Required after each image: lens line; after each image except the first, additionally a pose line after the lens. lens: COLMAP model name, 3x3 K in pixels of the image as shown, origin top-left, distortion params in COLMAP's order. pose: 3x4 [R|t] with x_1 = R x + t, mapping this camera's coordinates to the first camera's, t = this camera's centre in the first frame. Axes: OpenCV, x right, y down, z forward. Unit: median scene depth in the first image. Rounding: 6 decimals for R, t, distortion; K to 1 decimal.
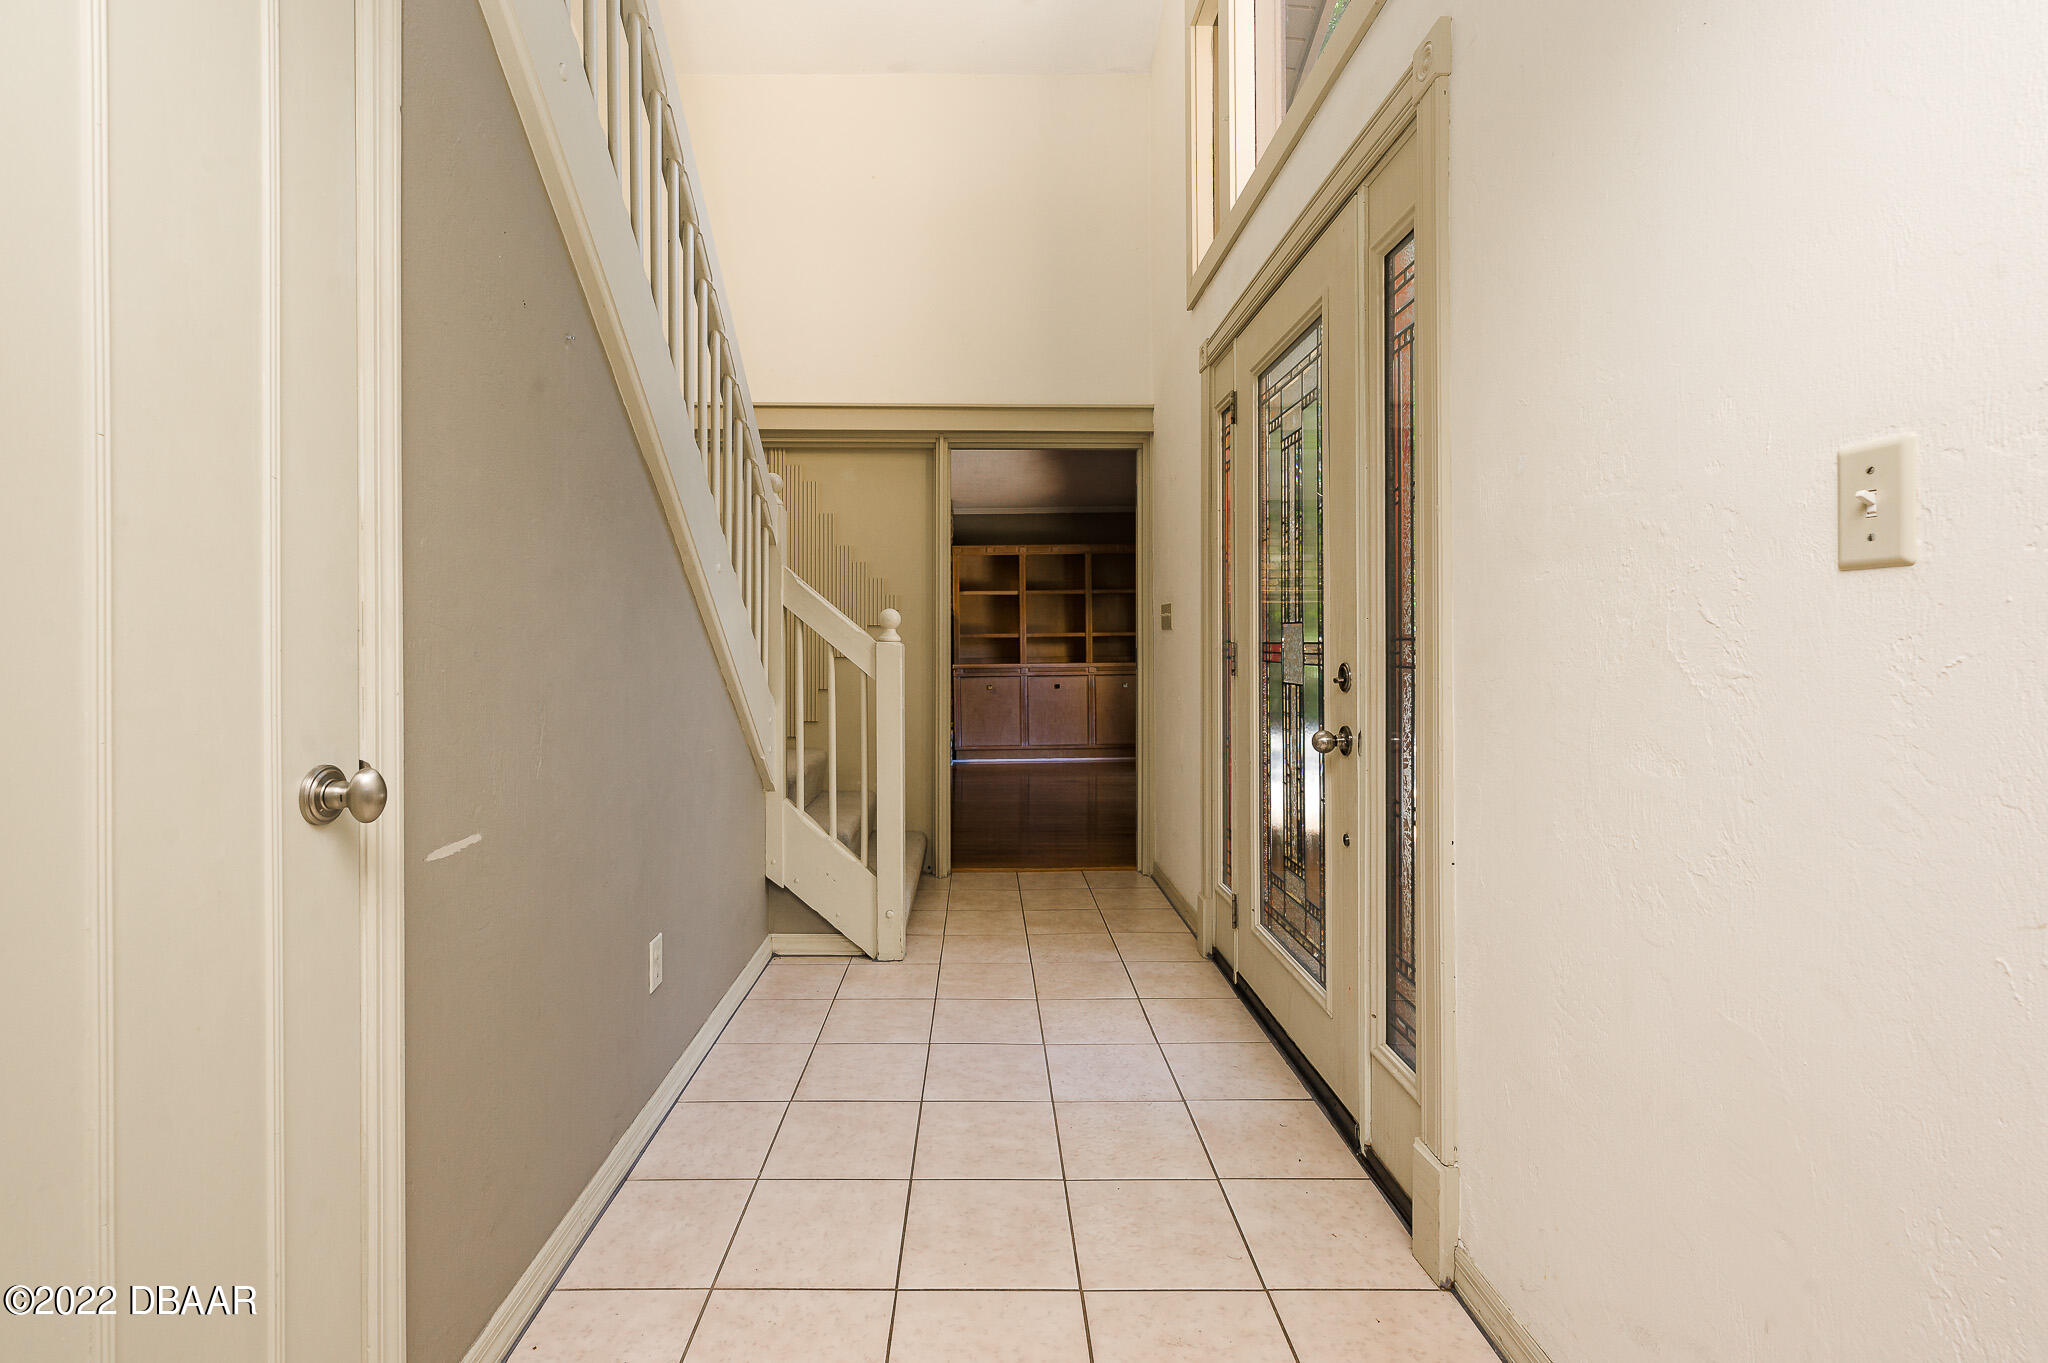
lens RADIAL K [[866.2, 0, 981.0], [0, 866.2, 637.0], [0, 0, 1]] dist [0.006137, -0.001079]
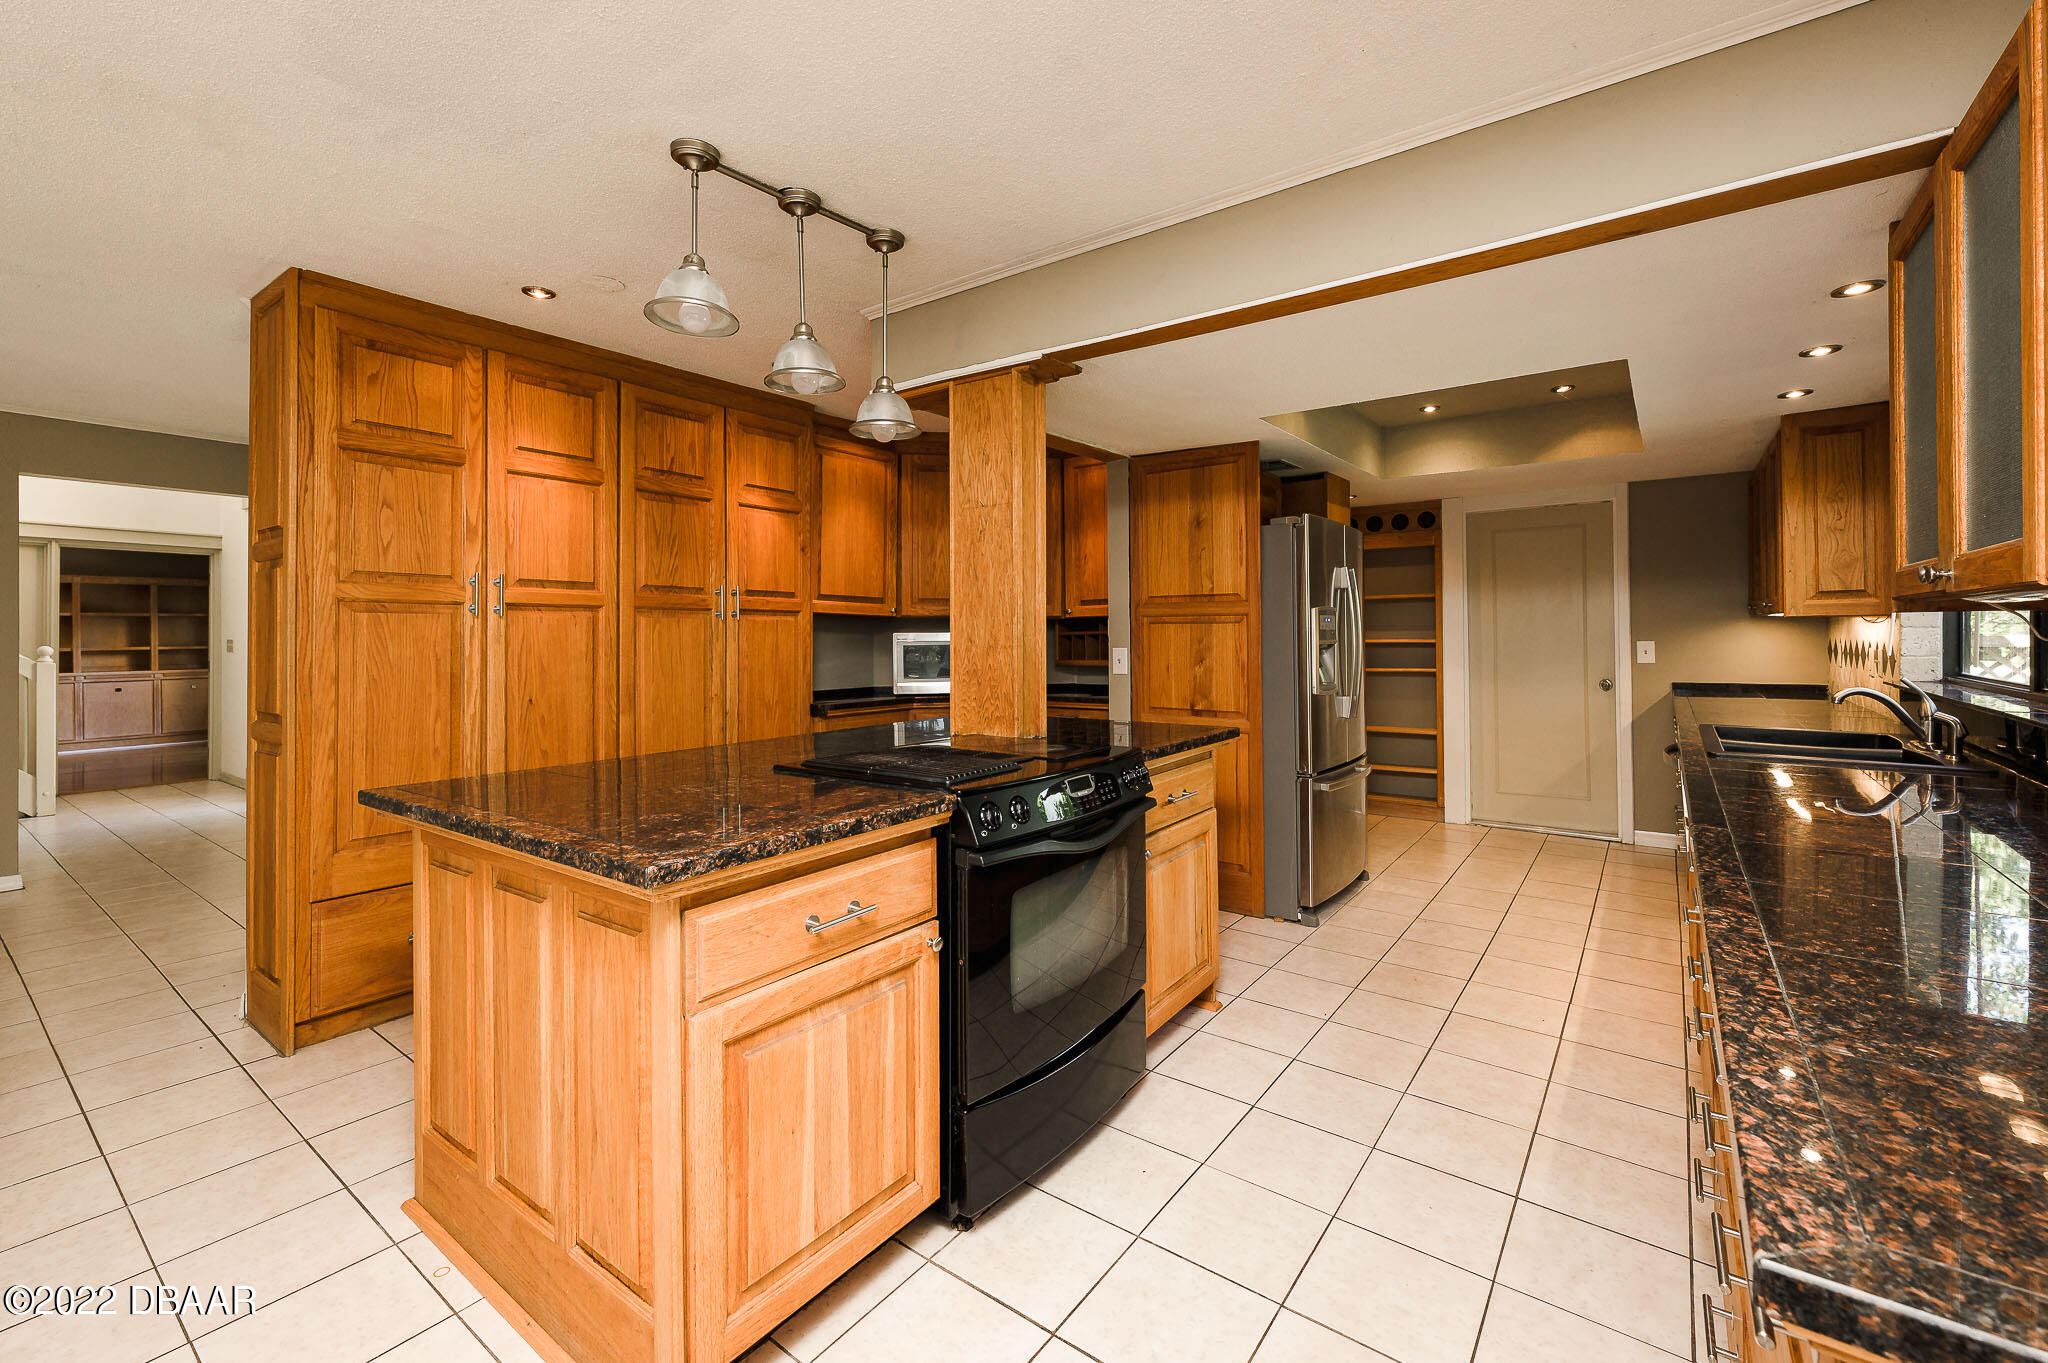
lens RADIAL K [[861.6, 0, 1019.5], [0, 861.6, 630.7], [0, 0, 1]] dist [0.009035, 0.000318]
pose [[0.592581, 0.005778, 0.805490, -0.306178], [-0.000904, 0.999978, -0.006509, -0.042566], [-0.805510, 0.003129, 0.592574, -1.585427]]
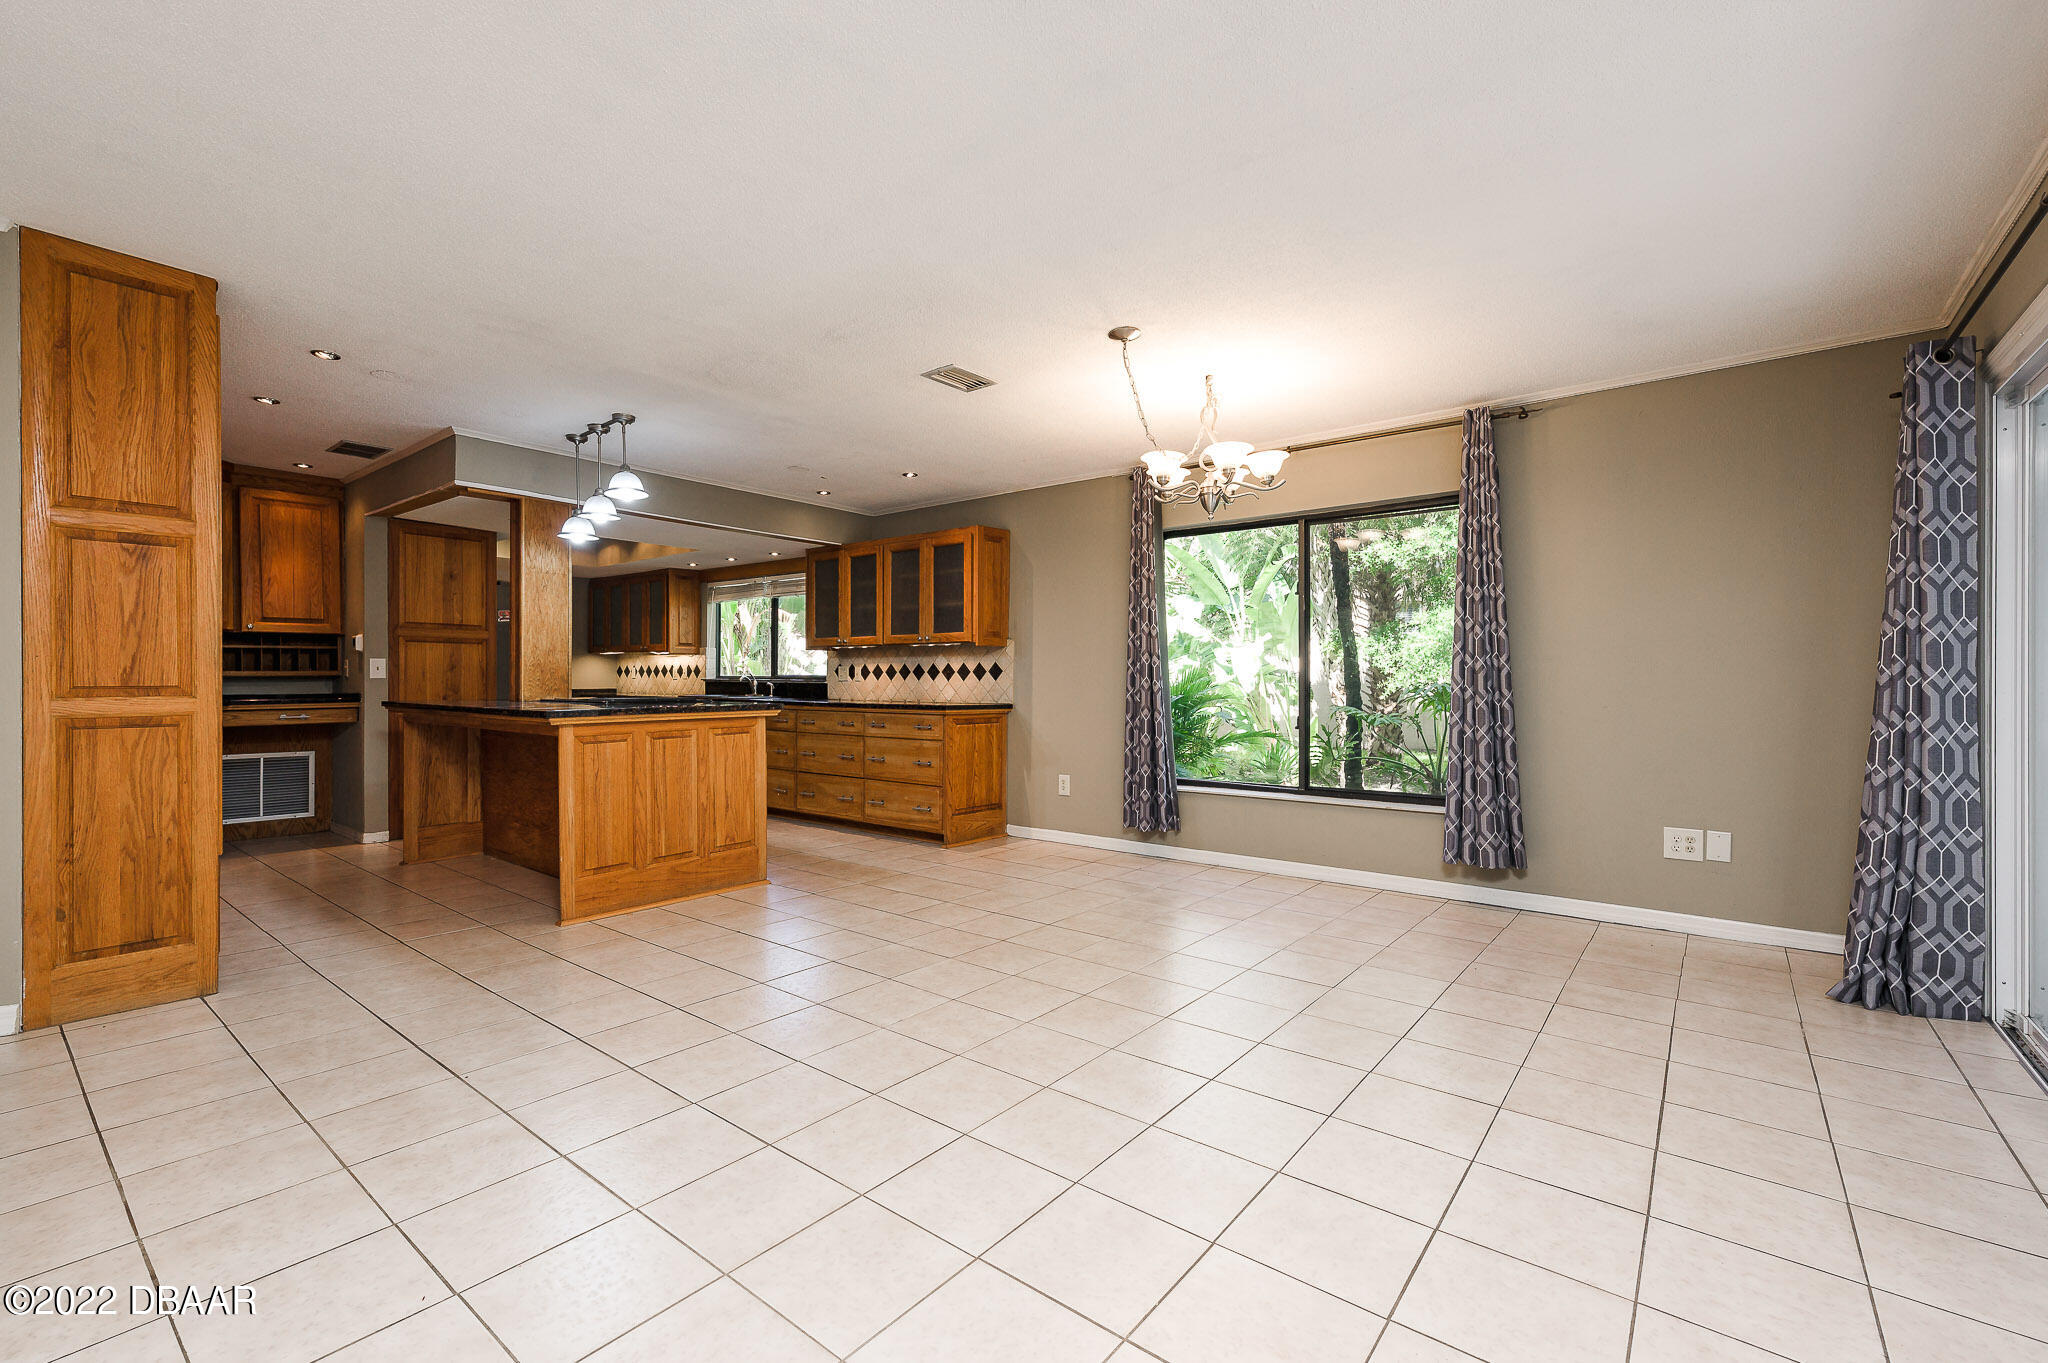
lens RADIAL K [[866.2, 0, 1014.4], [0, 866.2, 684.8], [0, 0, 1]] dist [0.006137, -0.001079]
pose [[-0.776622, 0.003107, 0.629959, -1.142362], [0.001547, 0.999994, -0.003026, 0.025313], [-0.629965, -0.001376, -0.776623, -0.528409]]
